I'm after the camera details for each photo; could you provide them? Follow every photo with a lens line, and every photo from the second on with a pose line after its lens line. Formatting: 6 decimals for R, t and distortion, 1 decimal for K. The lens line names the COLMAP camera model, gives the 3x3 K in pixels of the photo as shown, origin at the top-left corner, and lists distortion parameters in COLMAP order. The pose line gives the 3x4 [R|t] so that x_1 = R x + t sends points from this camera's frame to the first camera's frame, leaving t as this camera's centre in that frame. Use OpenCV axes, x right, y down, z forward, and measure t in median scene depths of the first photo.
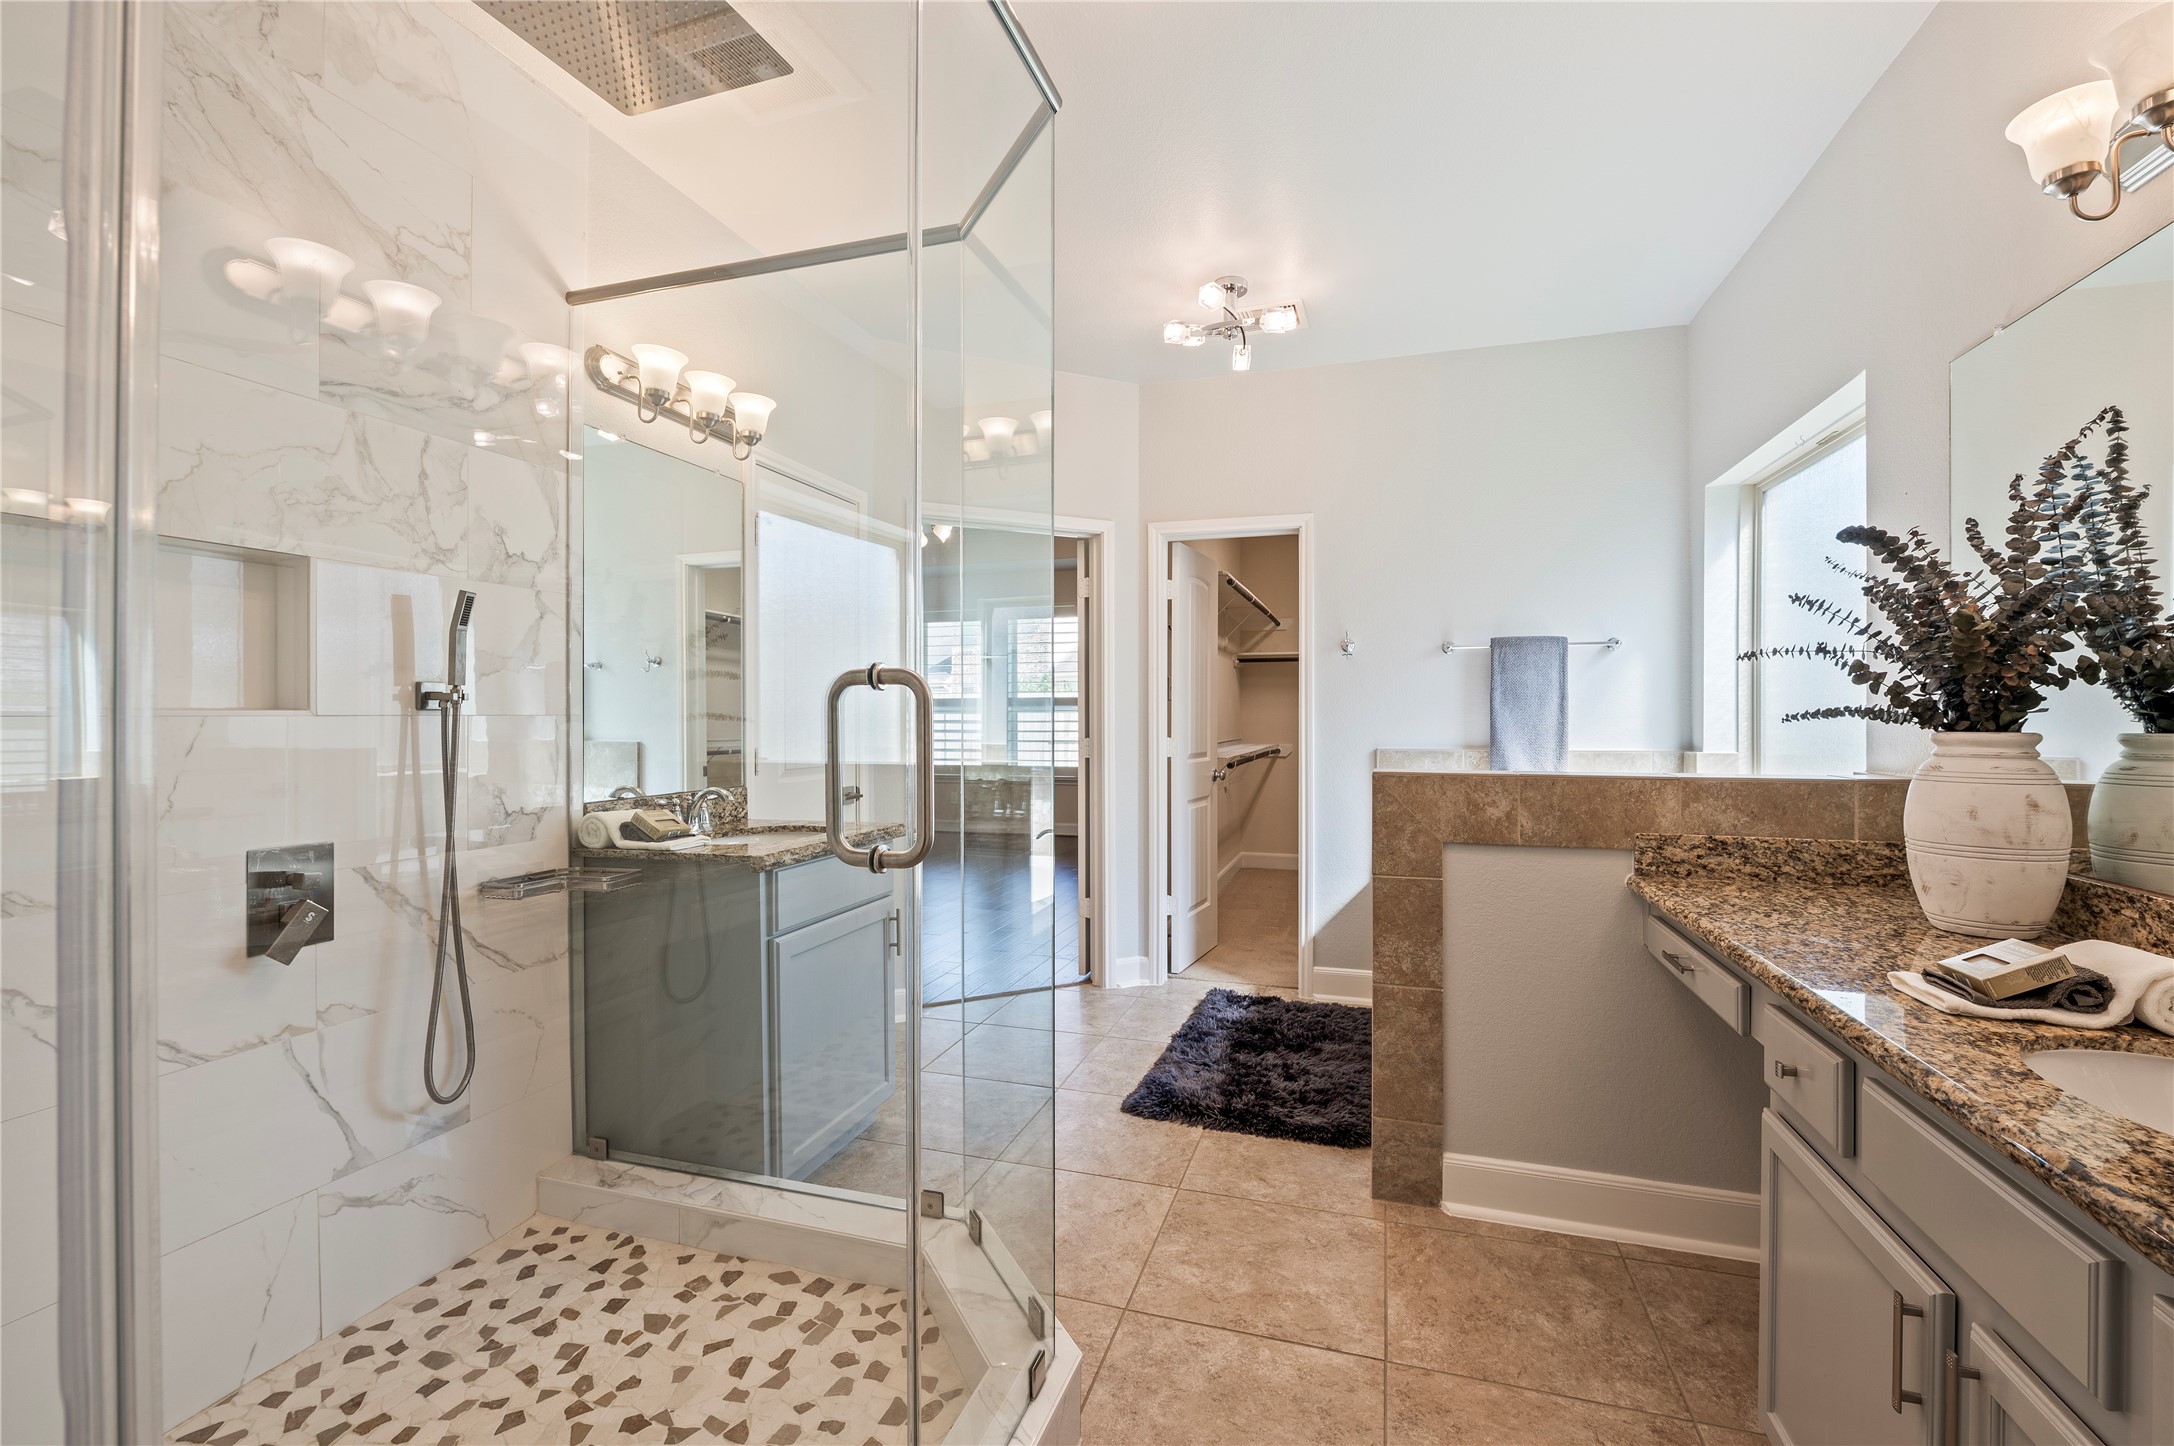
lens RADIAL K [[930.1, 0, 1088.8], [0, 930.1, 716.0], [0, 0, 1]] dist [-0.030615, -0.002021]
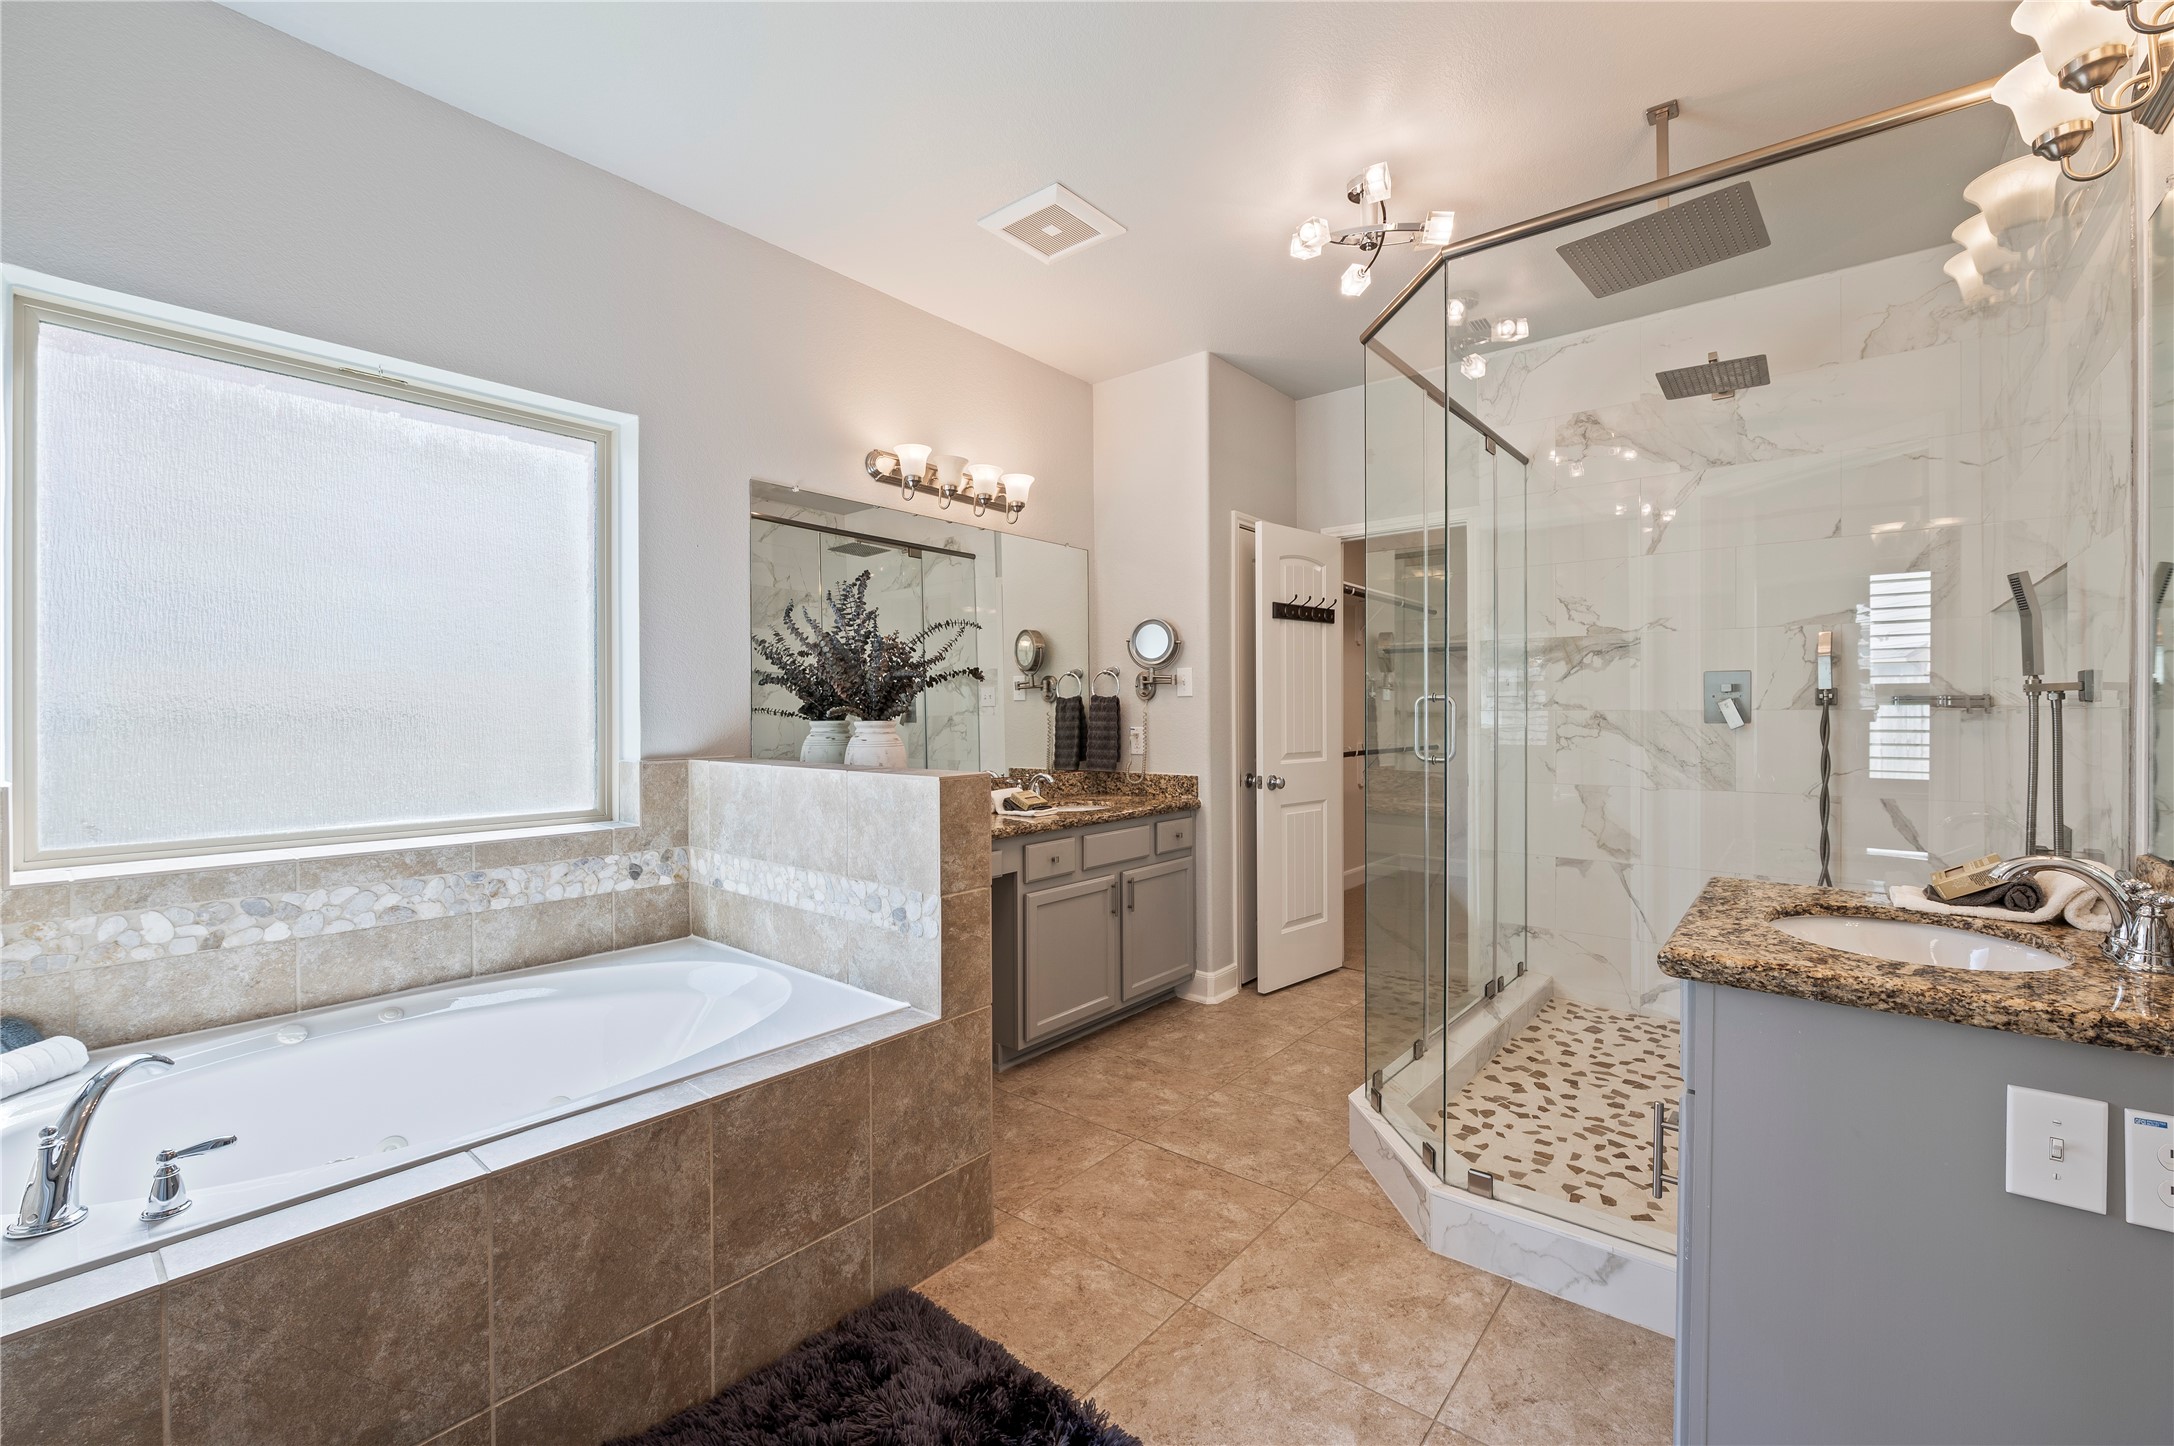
lens RADIAL K [[930.1, 0, 1085.7], [0, 930.1, 717.9], [0, 0, 1]] dist [-0.030615, -0.002021]
pose [[-0.931057, 0.004464, 0.364846, -0.141644], [0.009580, 0.999880, 0.012214, -0.009965], [-0.364748, 0.014867, -0.930988, 2.185998]]
